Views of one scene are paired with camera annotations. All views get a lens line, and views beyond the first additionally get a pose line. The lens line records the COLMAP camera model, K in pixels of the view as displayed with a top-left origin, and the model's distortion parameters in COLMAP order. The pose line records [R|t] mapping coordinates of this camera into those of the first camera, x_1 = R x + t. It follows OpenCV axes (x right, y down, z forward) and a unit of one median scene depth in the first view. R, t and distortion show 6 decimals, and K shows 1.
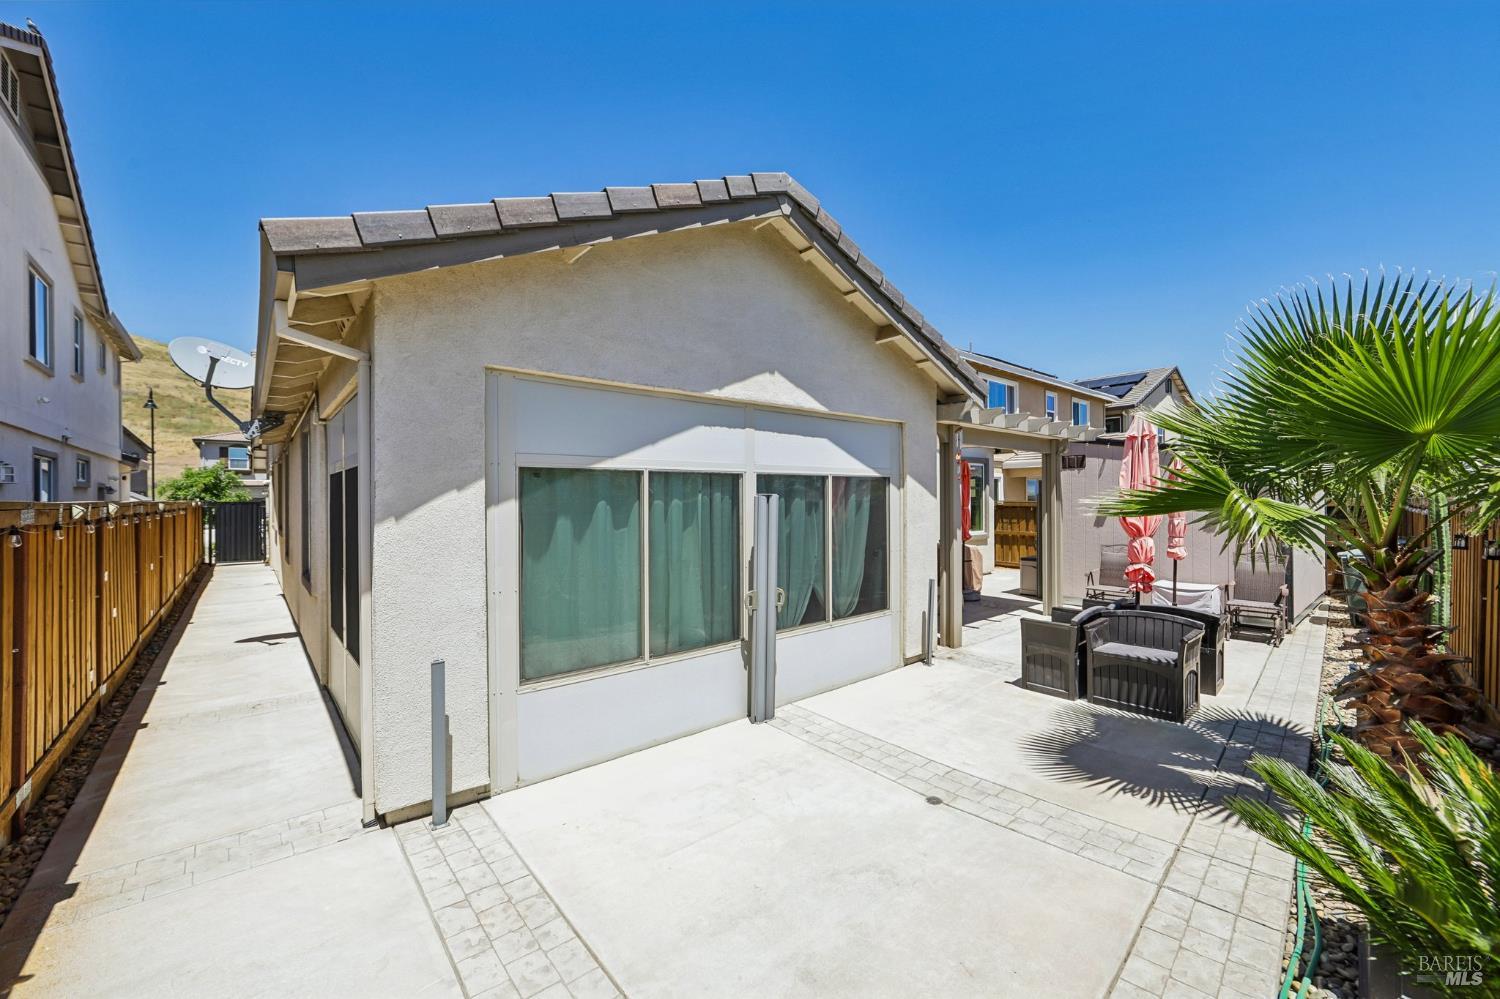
lens RADIAL K [[601.4, 0, 748.2], [0, 601.4, 493.8], [0, 0, 1]] dist [-0.011623, 0.002676]
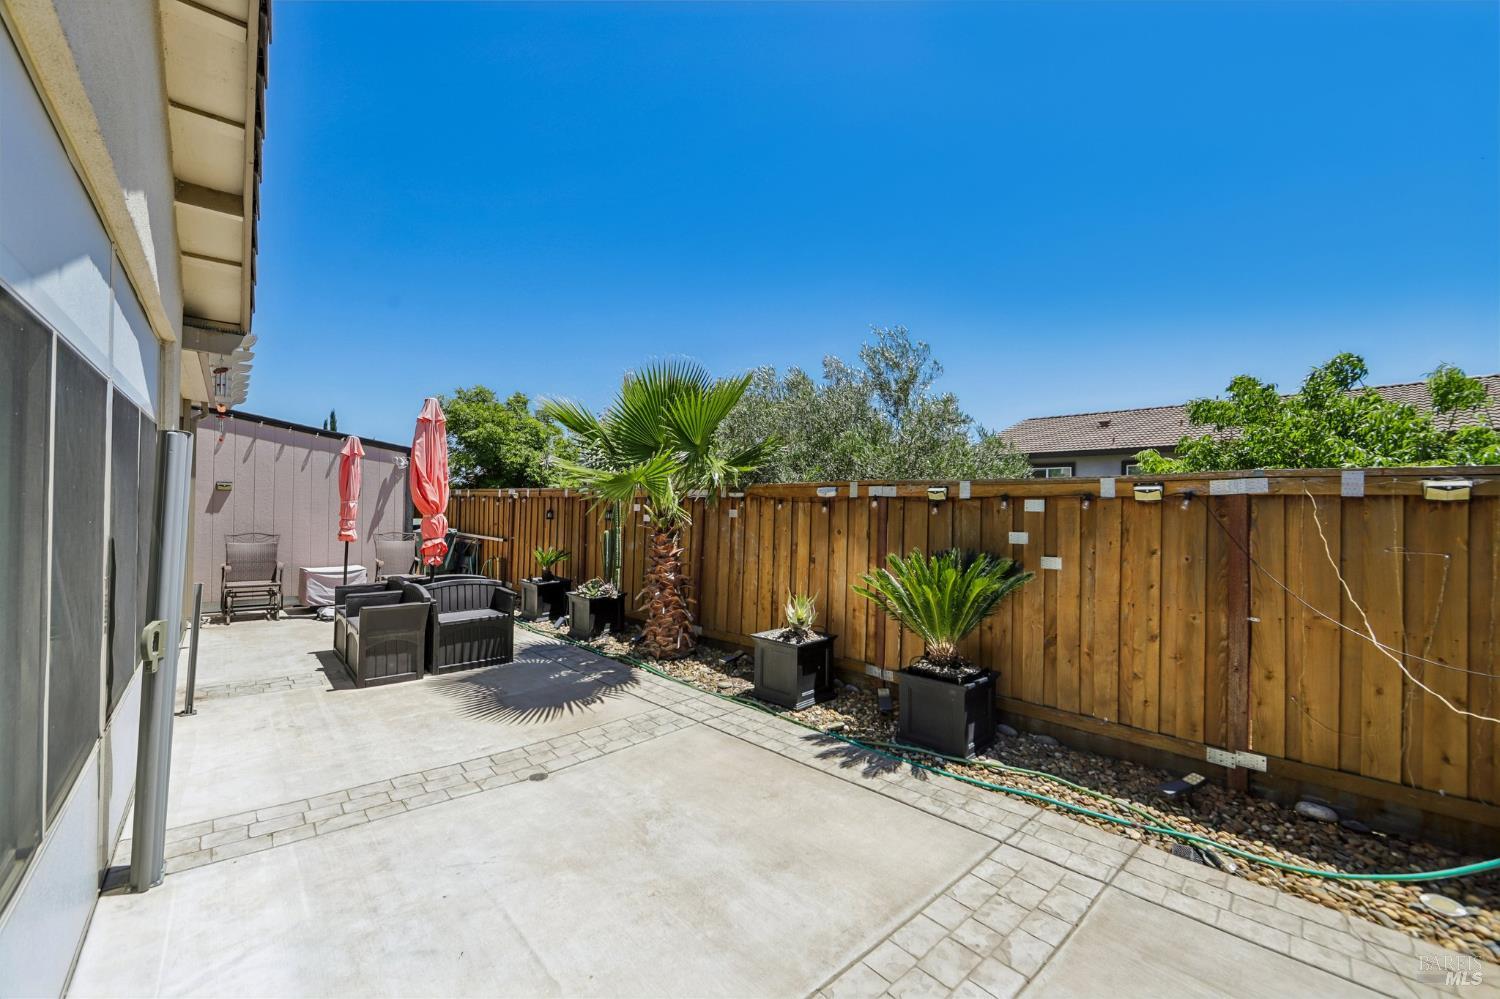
lens RADIAL K [[601.4, 0, 765.7], [0, 601.4, 494.6], [0, 0, 1]] dist [-0.011623, 0.002676]
pose [[-0.042773, 0.022535, 0.998831, -0.508067], [-0.026788, 0.999360, -0.023694, 0.053419], [-0.998726, -0.027770, -0.042142, 0.515502]]
